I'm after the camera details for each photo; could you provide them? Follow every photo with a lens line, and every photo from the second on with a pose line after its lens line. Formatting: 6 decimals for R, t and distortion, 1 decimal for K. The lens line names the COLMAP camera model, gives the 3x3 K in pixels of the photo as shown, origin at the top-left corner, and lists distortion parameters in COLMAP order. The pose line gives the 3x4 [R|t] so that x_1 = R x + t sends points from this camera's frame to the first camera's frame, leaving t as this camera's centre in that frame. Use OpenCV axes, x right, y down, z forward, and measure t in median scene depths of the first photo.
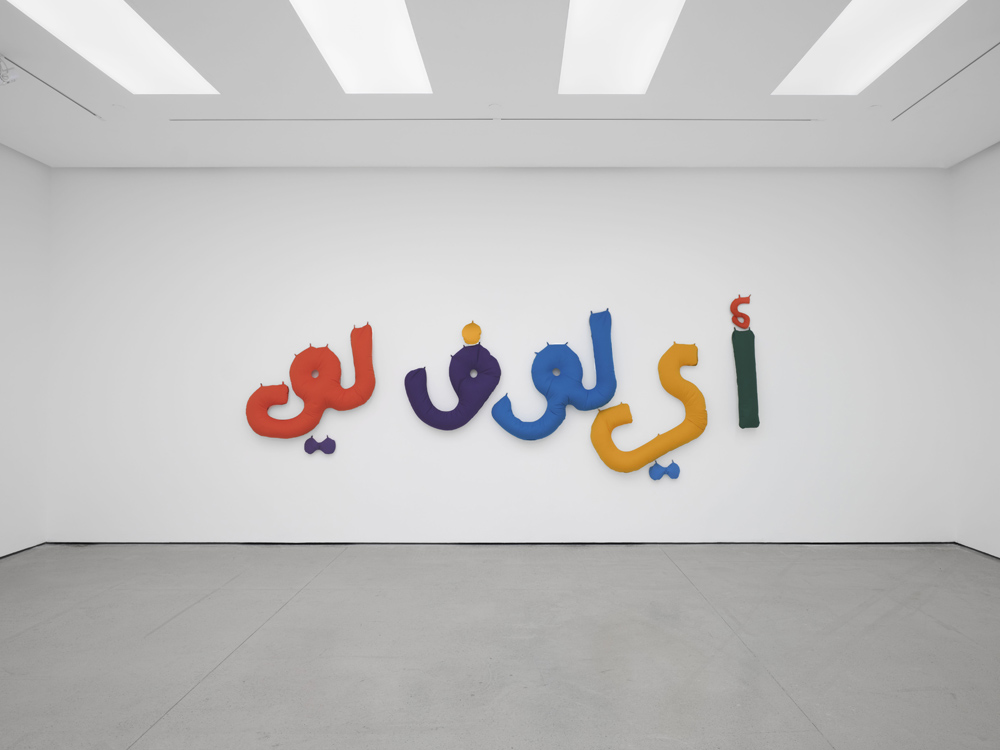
lens RADIAL K [[580.3, 0, 500.7], [0, 580.3, 375.9], [0, 0, 1]] dist [-0.003659, 0.000050]
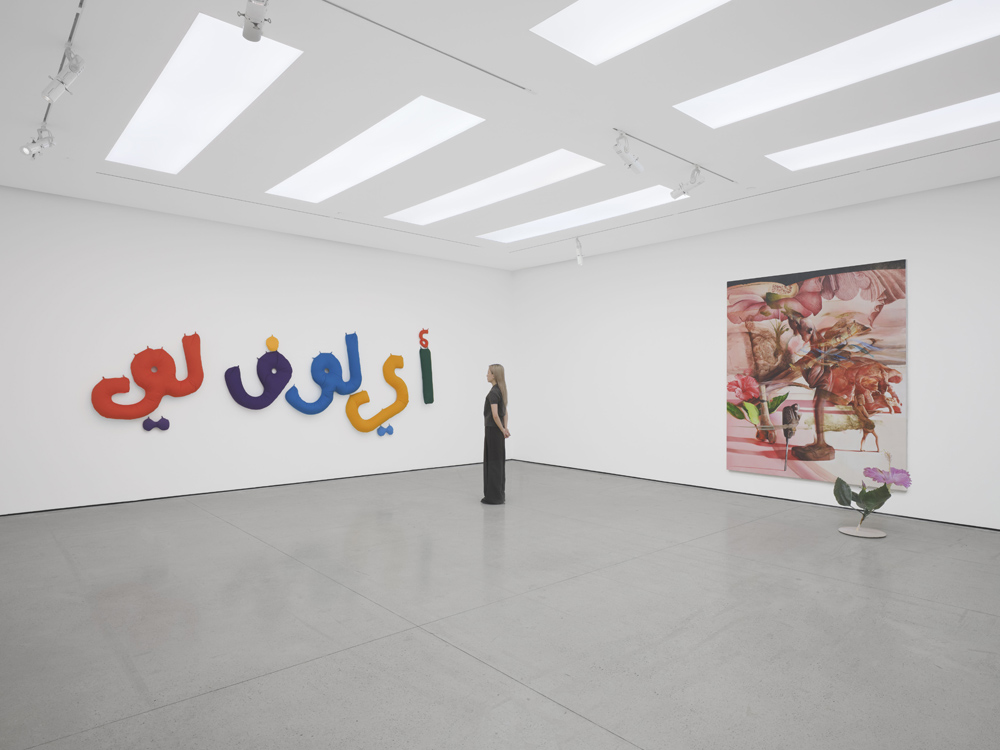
lens RADIAL K [[601.8, 0, 499.8], [0, 601.8, 377.4], [0, 0, 1]] dist [0.002041, 0.000327]
pose [[0.751065, 0.007330, 0.660187, -0.625142], [-0.007382, 0.999969, -0.002704, 0.012619], [-0.660187, -0.002843, 0.751096, -0.531757]]
